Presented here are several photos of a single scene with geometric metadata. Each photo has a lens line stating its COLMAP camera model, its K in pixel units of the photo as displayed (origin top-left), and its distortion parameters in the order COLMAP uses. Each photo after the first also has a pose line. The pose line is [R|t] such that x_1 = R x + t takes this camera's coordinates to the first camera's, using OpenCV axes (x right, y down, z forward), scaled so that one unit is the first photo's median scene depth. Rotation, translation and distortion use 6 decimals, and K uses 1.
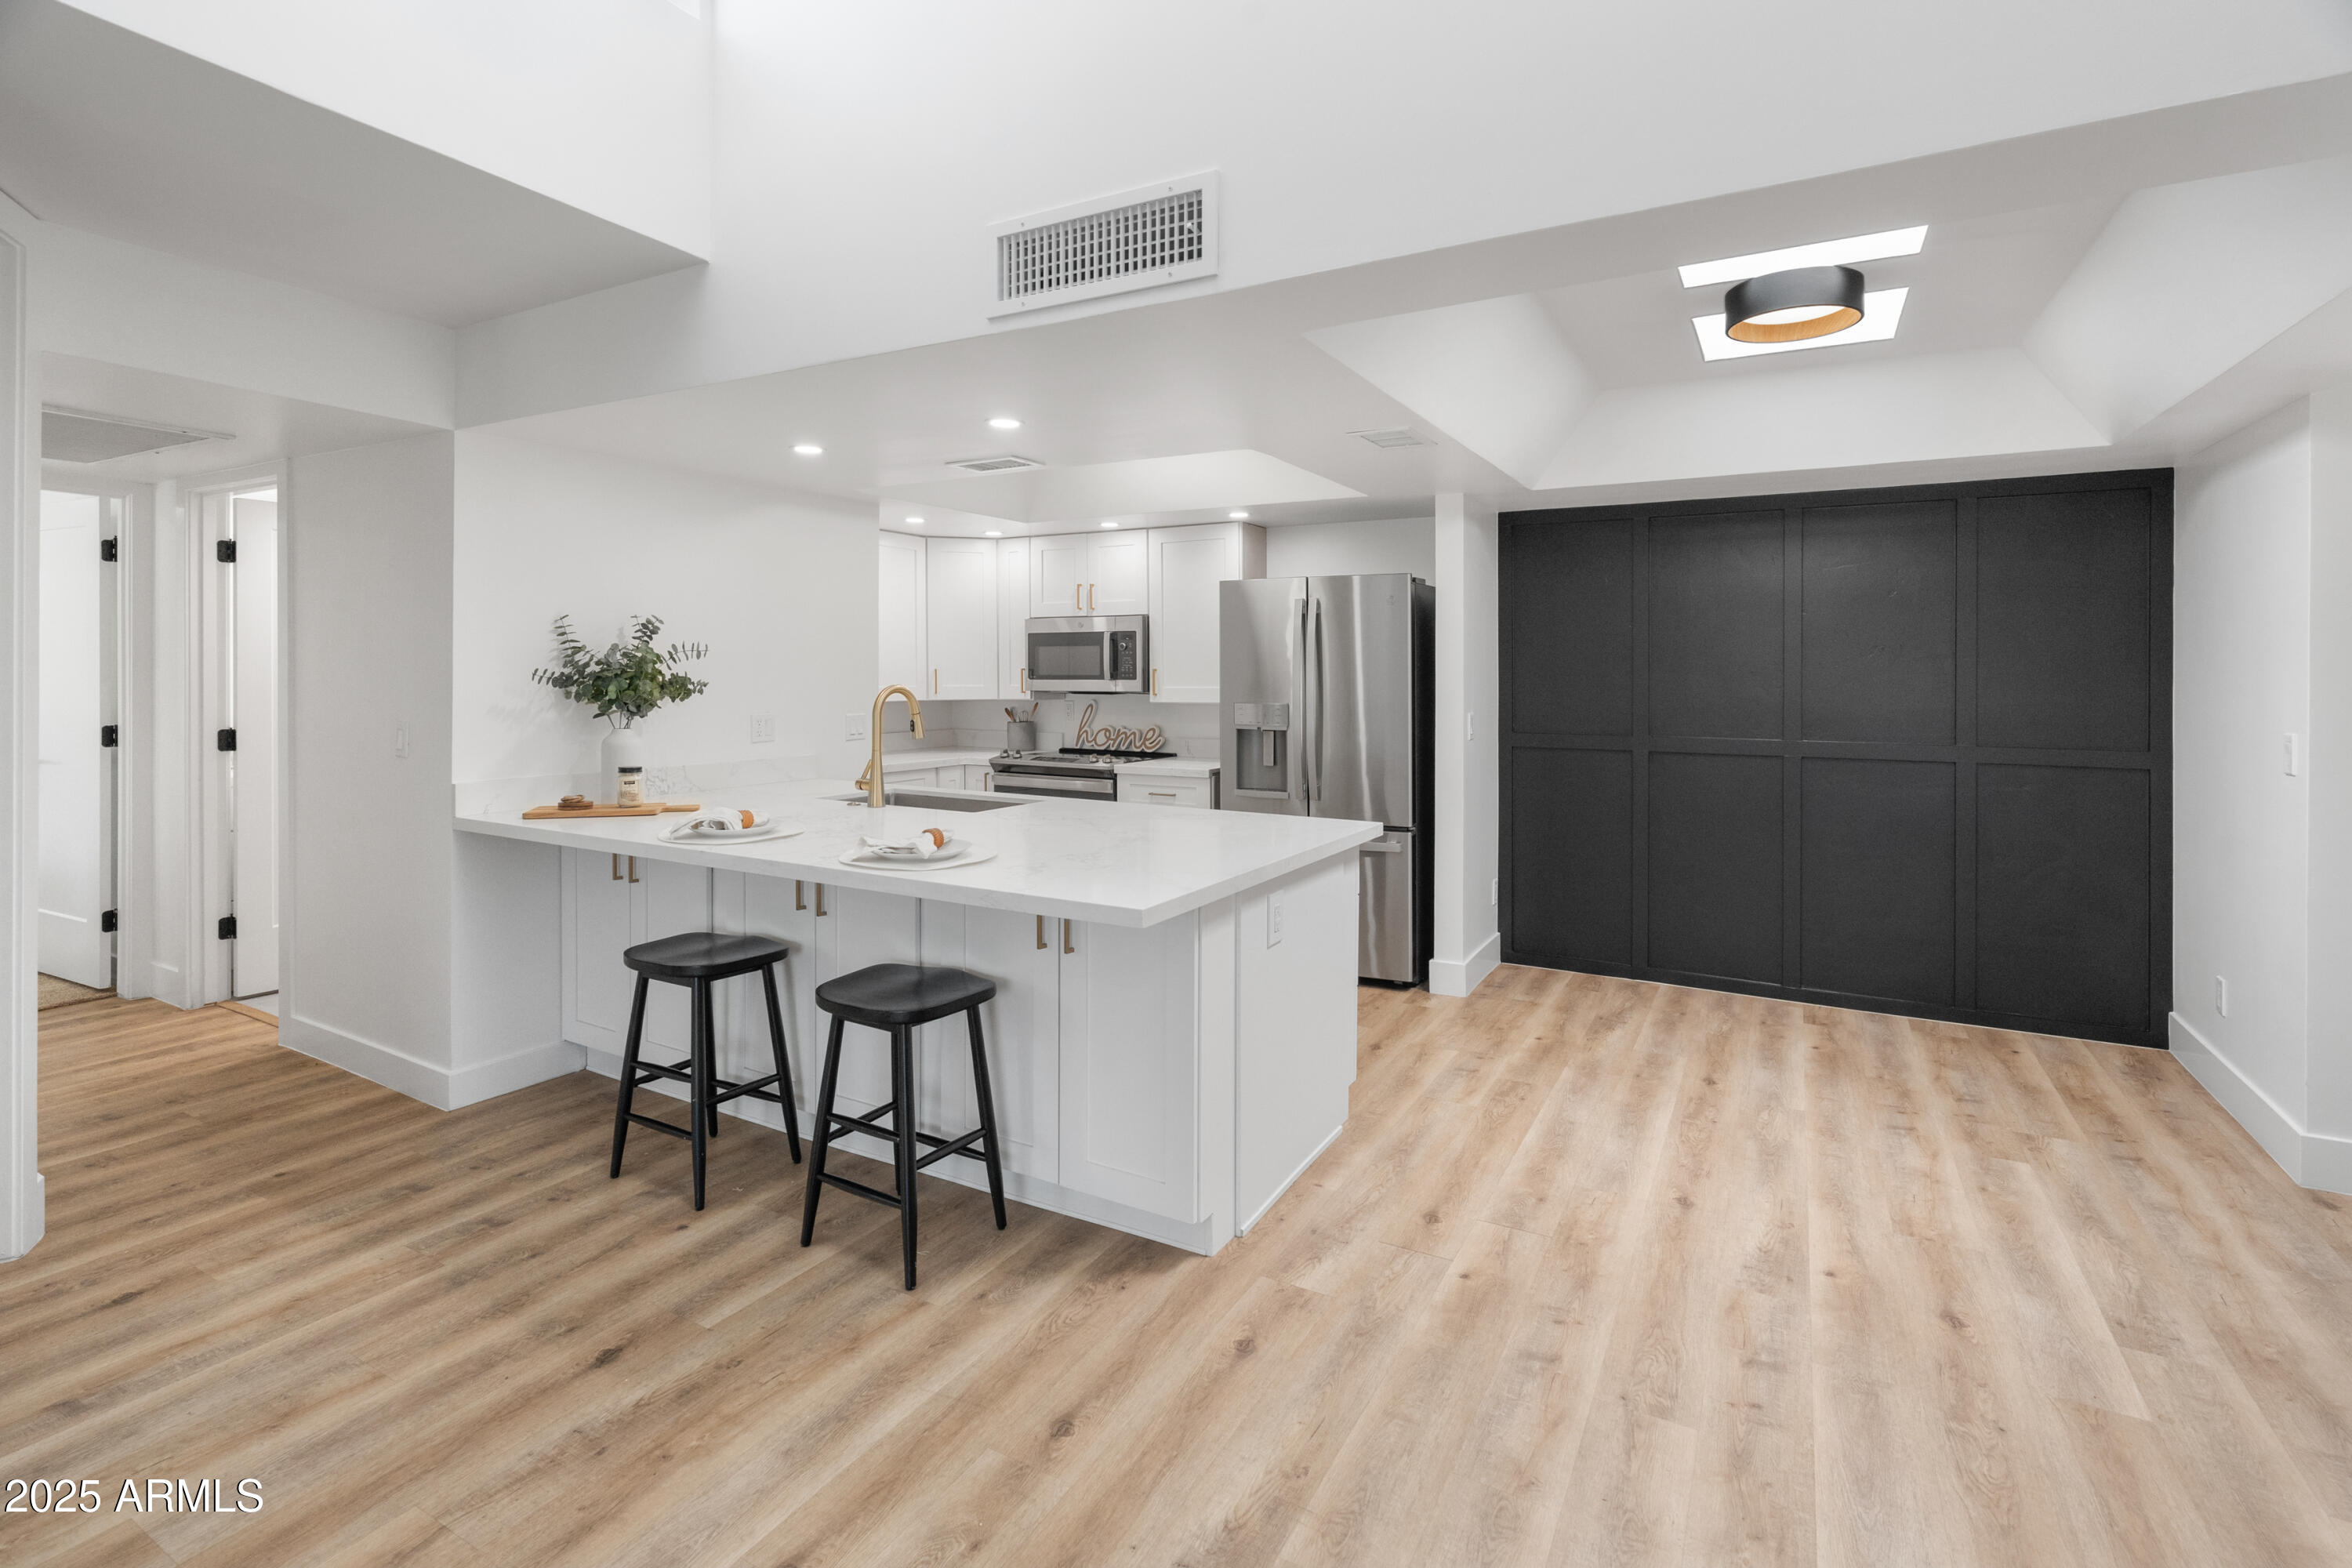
lens RADIAL K [[1097.5, 0, 1169.9], [0, 1097.5, 685.5], [0, 0, 1]] dist [-0.008795, 0.002072]
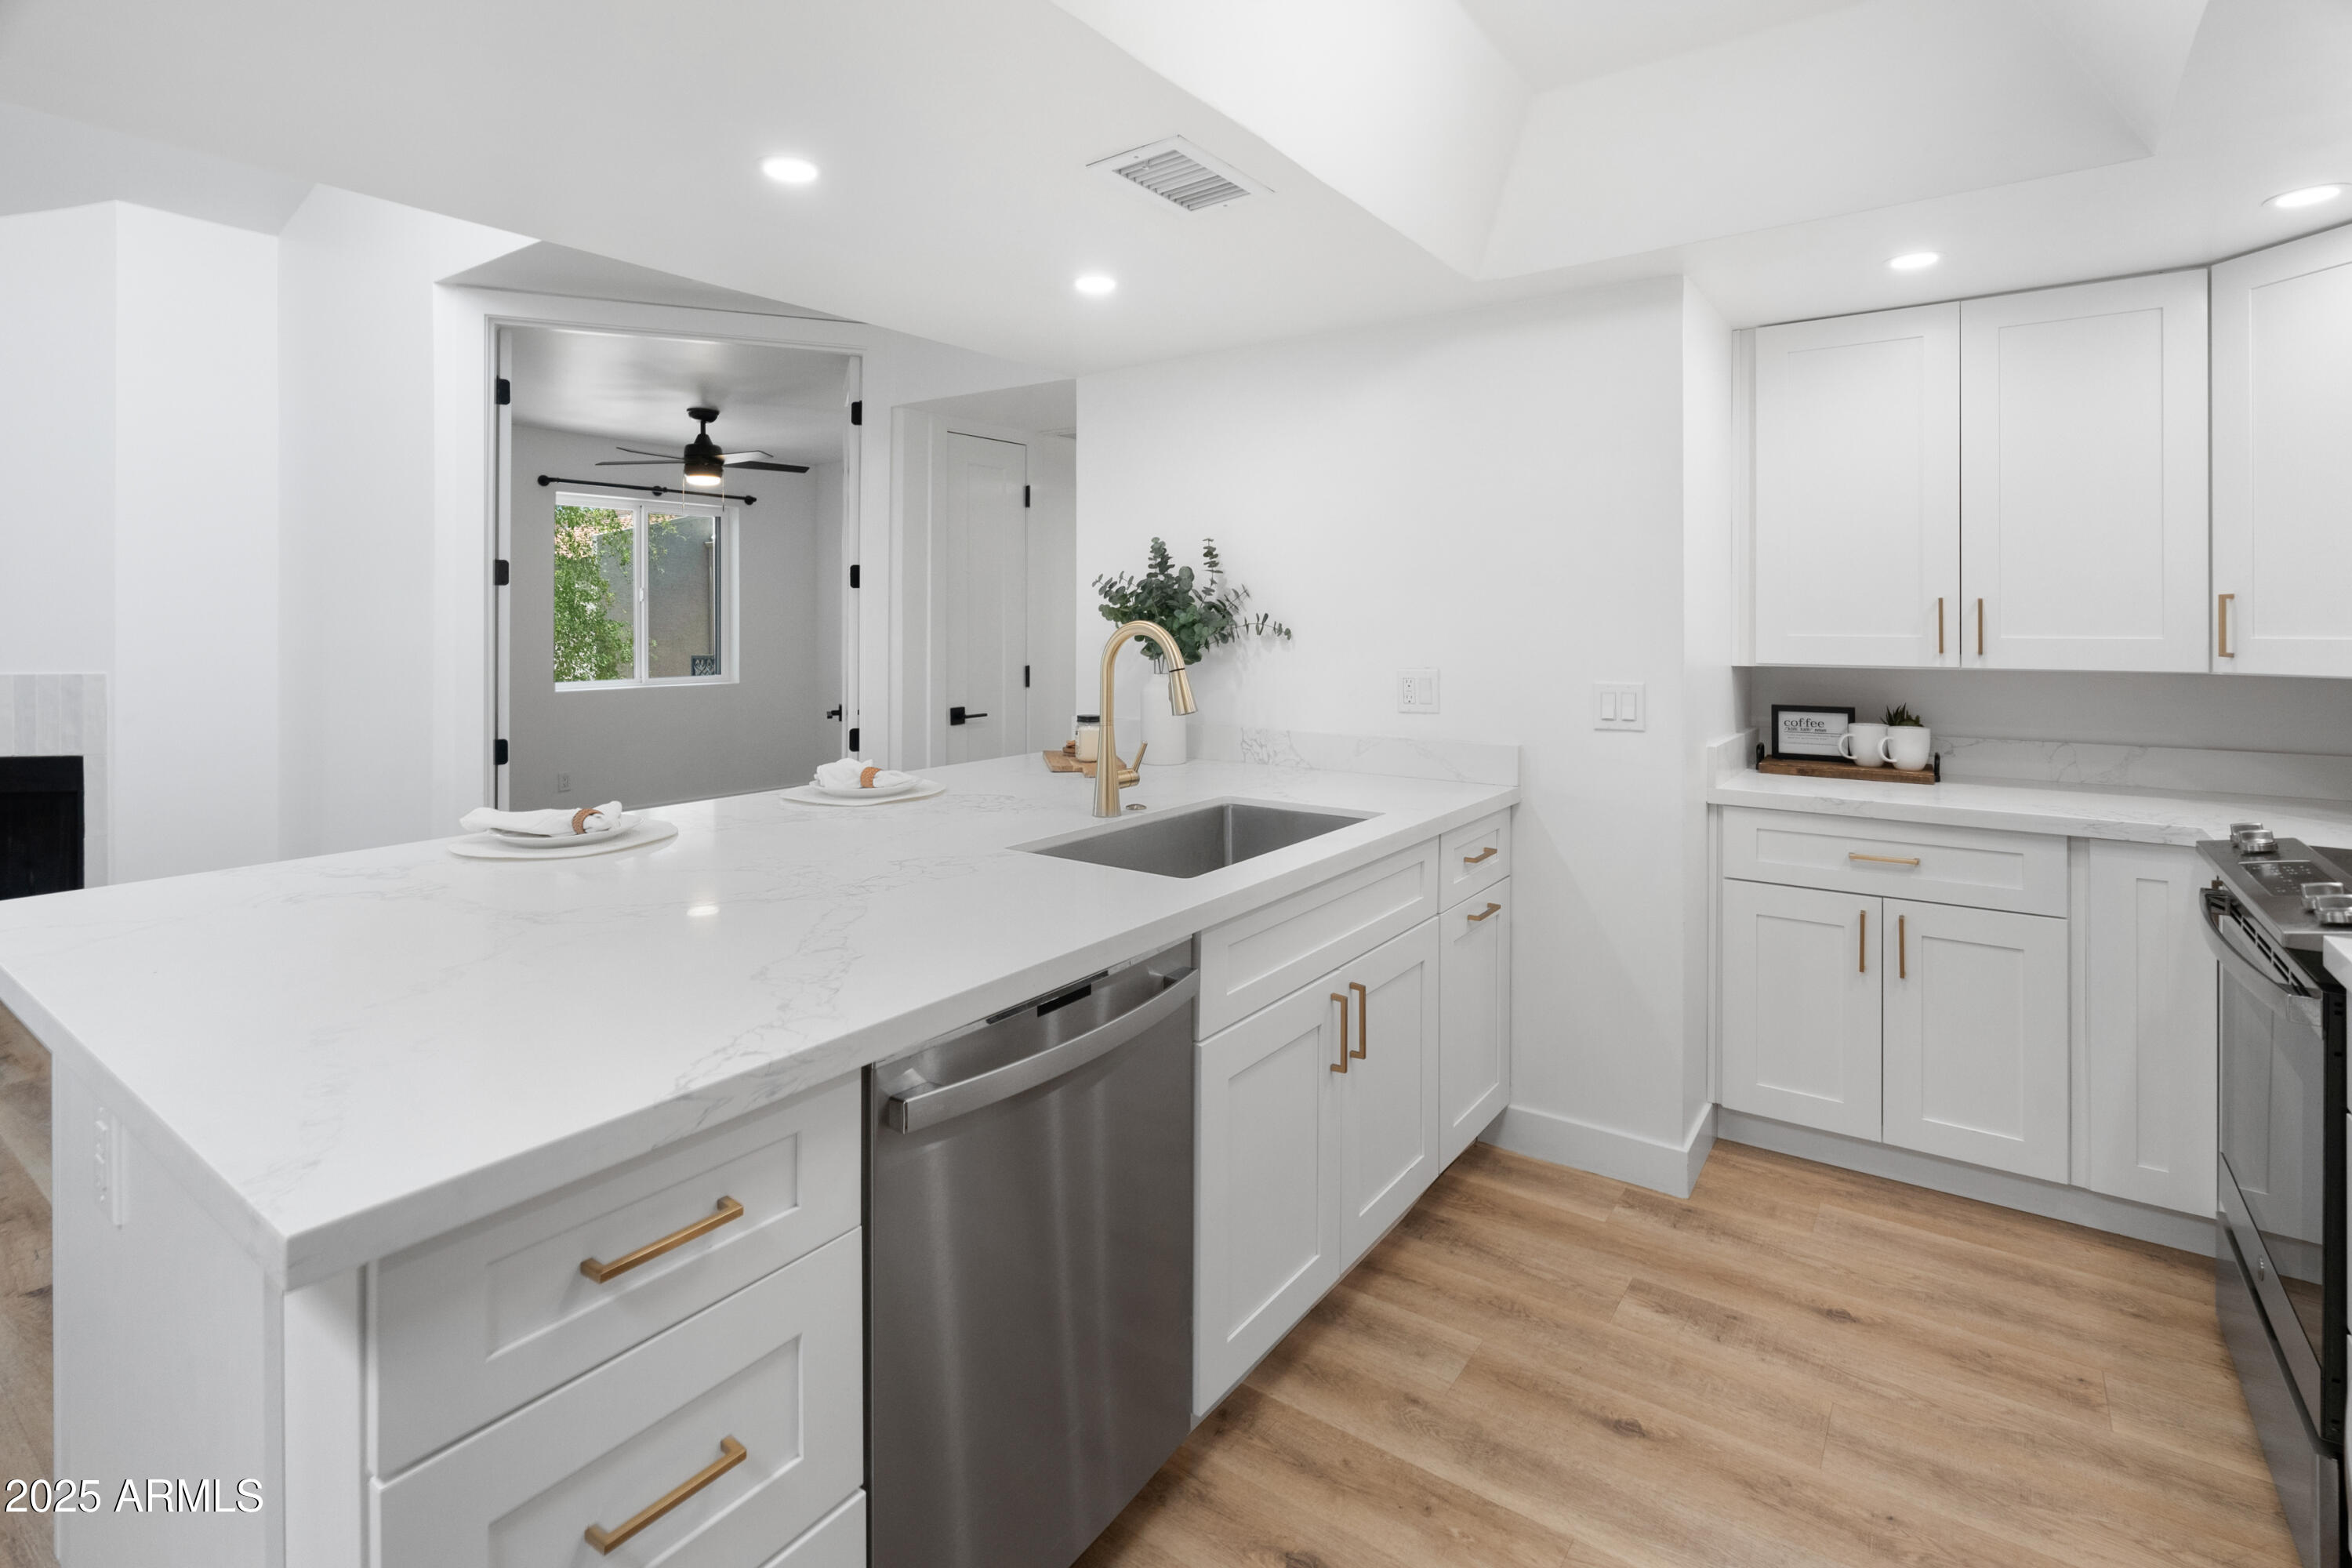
lens RADIAL K [[1097.5, 0, 1182.5], [0, 1097.5, 639.3], [0, 0, 1]] dist [-0.008795, 0.002072]
pose [[-0.102119, 0.011061, -0.994711, 0.367357], [-0.014849, 0.999810, 0.012643, 0.002081], [0.994661, 0.016061, -0.101935, 1.162578]]
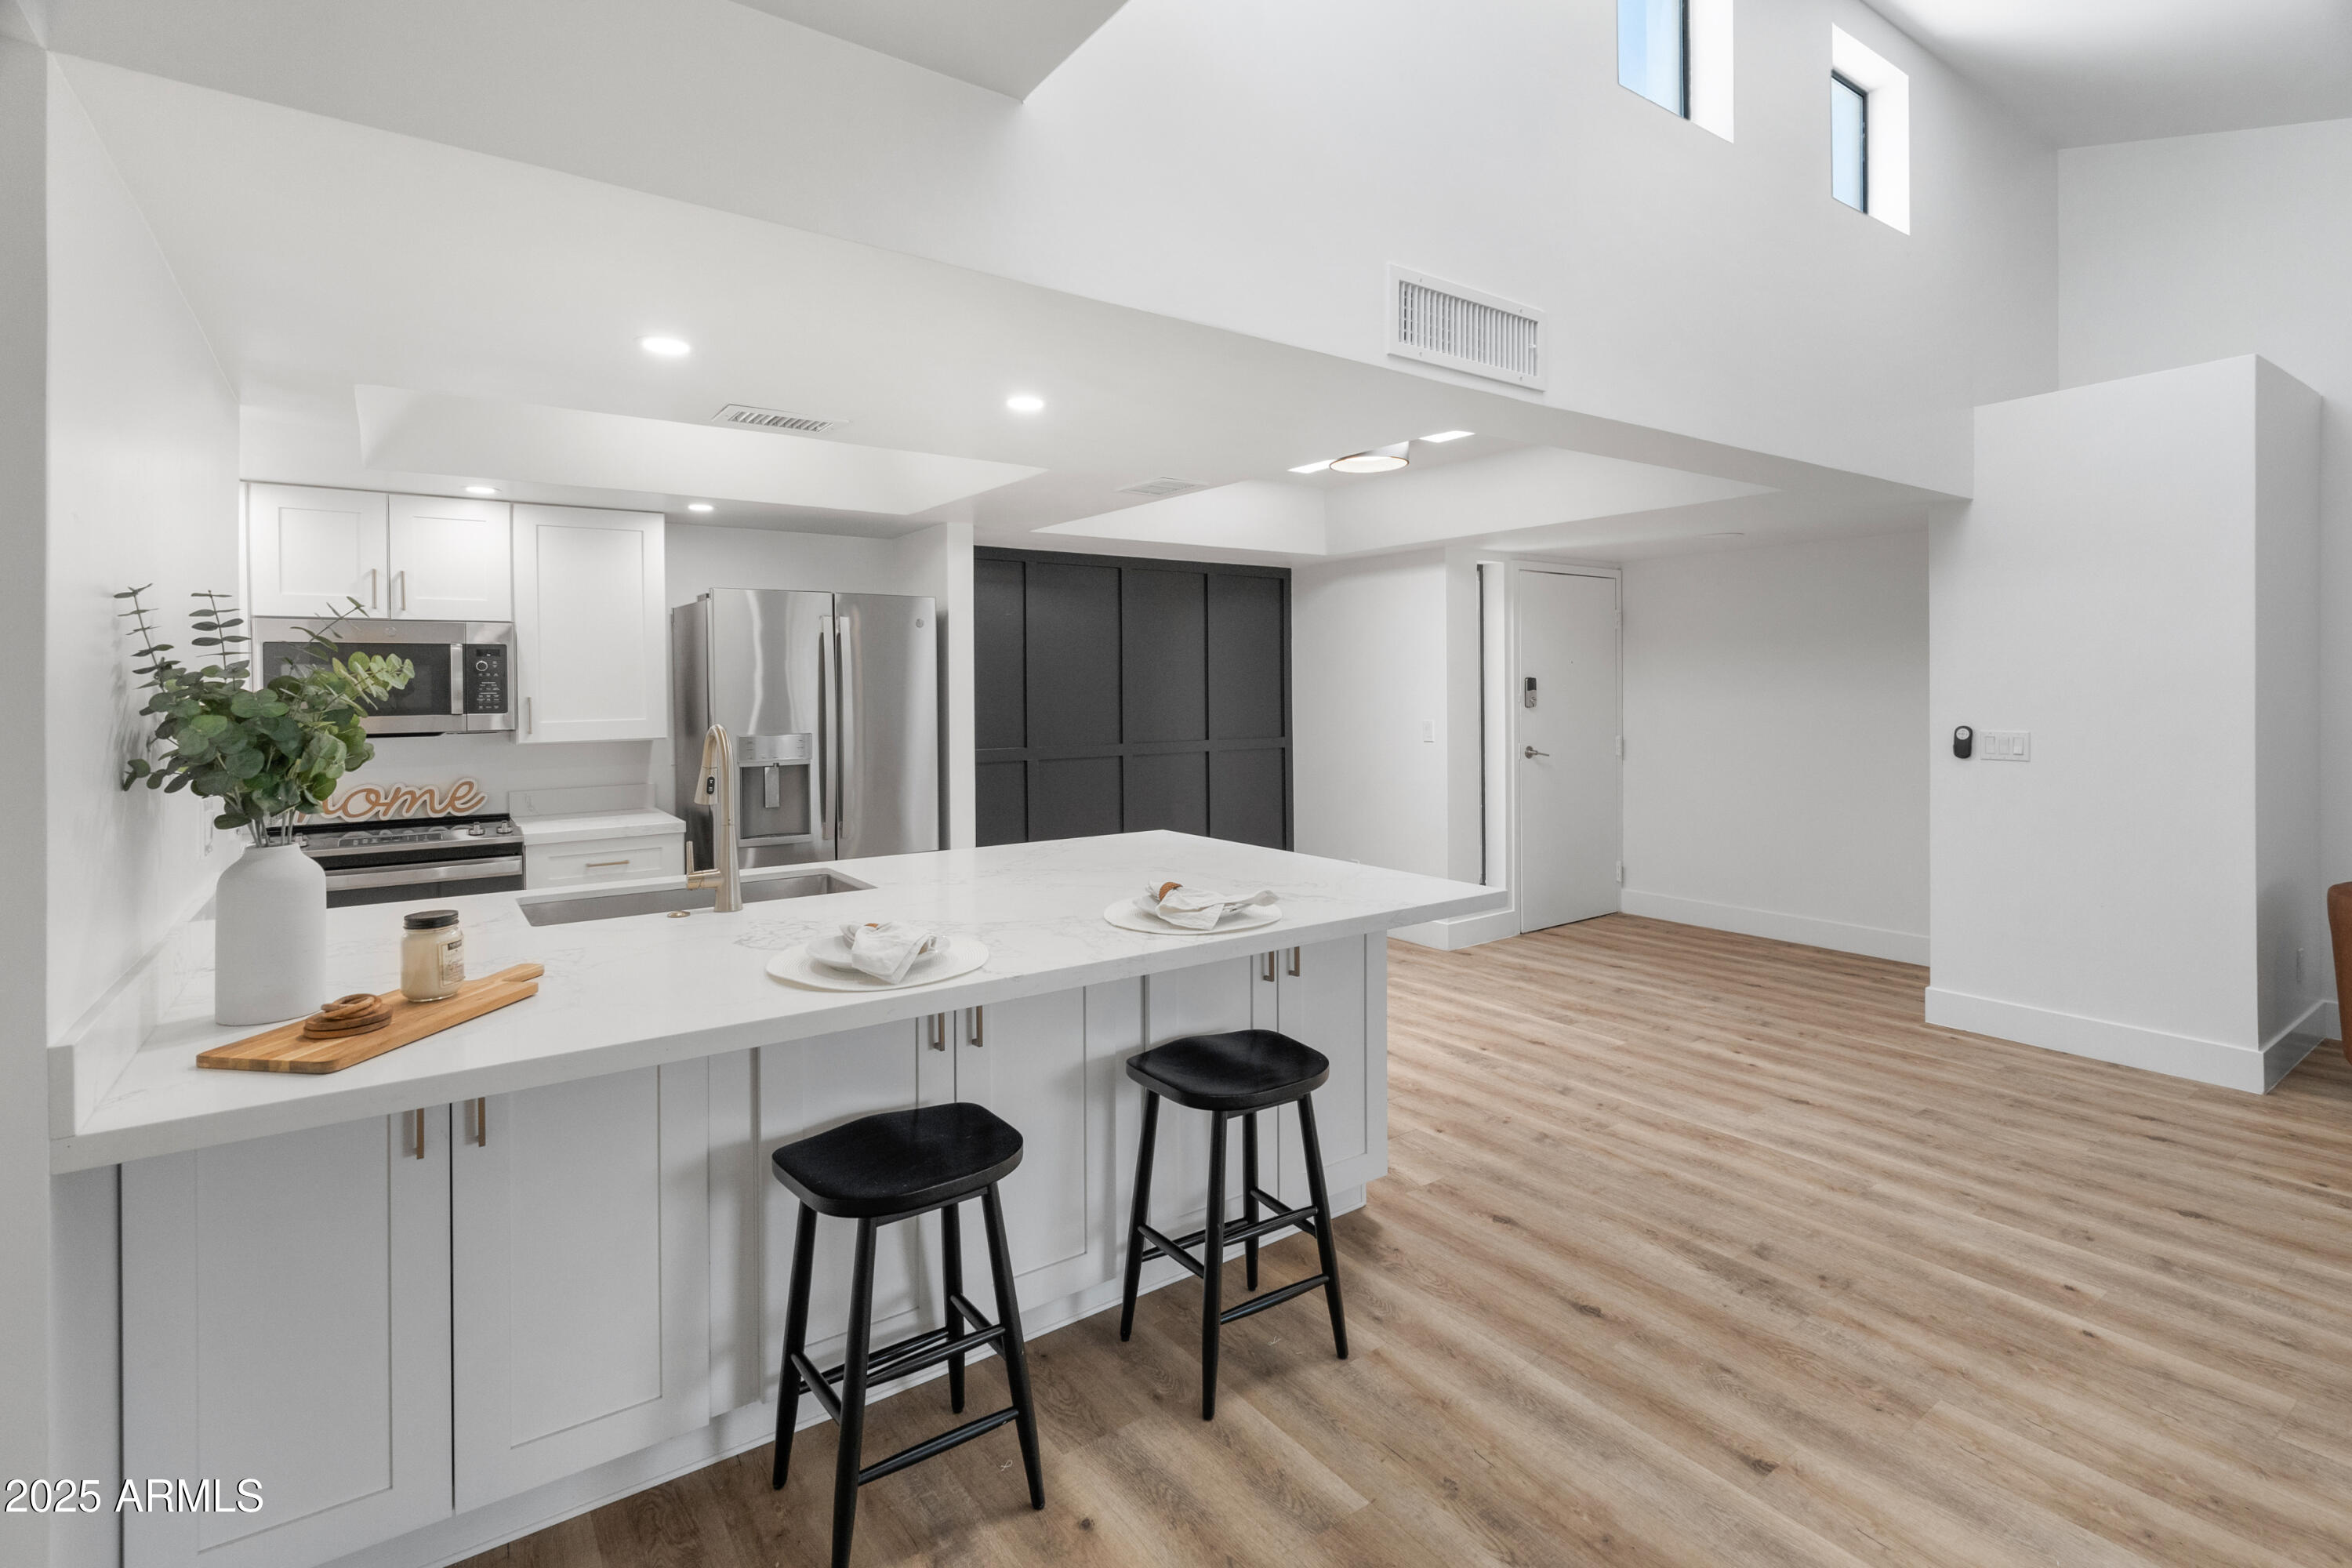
lens RADIAL K [[1097.5, 0, 1170.5], [0, 1097.5, 674.2], [0, 0, 1]] dist [-0.008795, 0.002072]
pose [[0.426309, 0.002888, 0.904573, -0.793389], [0.023120, 0.999633, -0.014088, -0.017033], [-0.904282, 0.026919, 0.426085, 0.495335]]
